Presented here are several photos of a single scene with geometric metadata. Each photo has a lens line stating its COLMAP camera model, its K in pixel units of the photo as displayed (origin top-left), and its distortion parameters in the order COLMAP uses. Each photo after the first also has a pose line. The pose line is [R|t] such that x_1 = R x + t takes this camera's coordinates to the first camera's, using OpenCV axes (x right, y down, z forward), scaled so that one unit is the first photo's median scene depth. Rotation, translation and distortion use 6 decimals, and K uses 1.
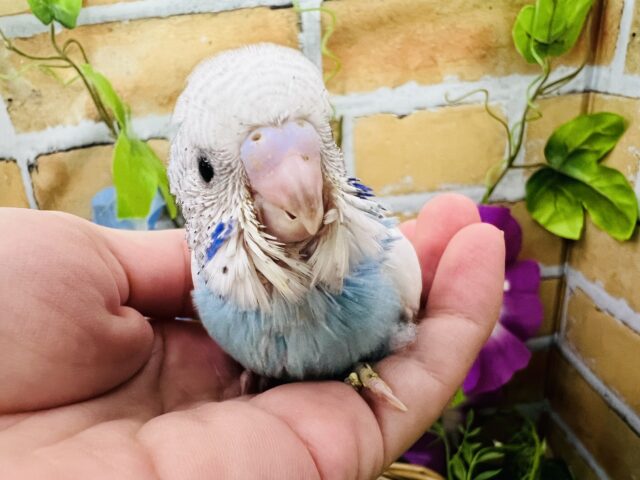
lens RADIAL K [[483.5, 0, 315.6], [0, 483.5, 239.8], [0, 0, 1]] dist [-0.041358, 0.010932]
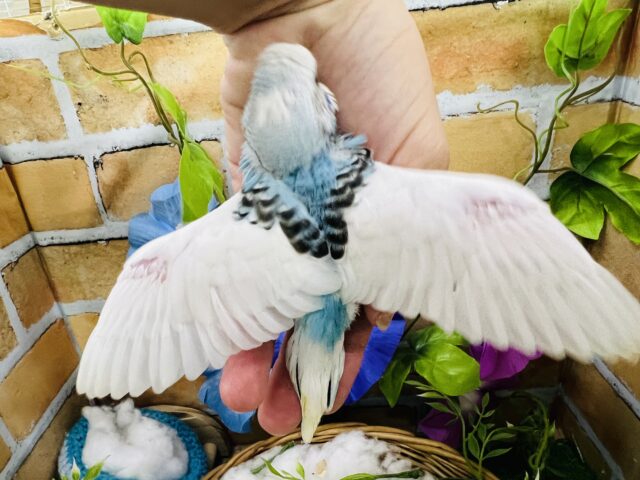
lens RADIAL K [[483.5, 0, 322.9], [0, 483.5, 241.3], [0, 0, 1]] dist [-0.041358, 0.010932]
pose [[0.998821, 0.032659, -0.035910, -0.024583], [-0.030328, 0.997511, 0.063663, -0.055874], [0.037899, -0.062499, 0.997325, -0.093808]]
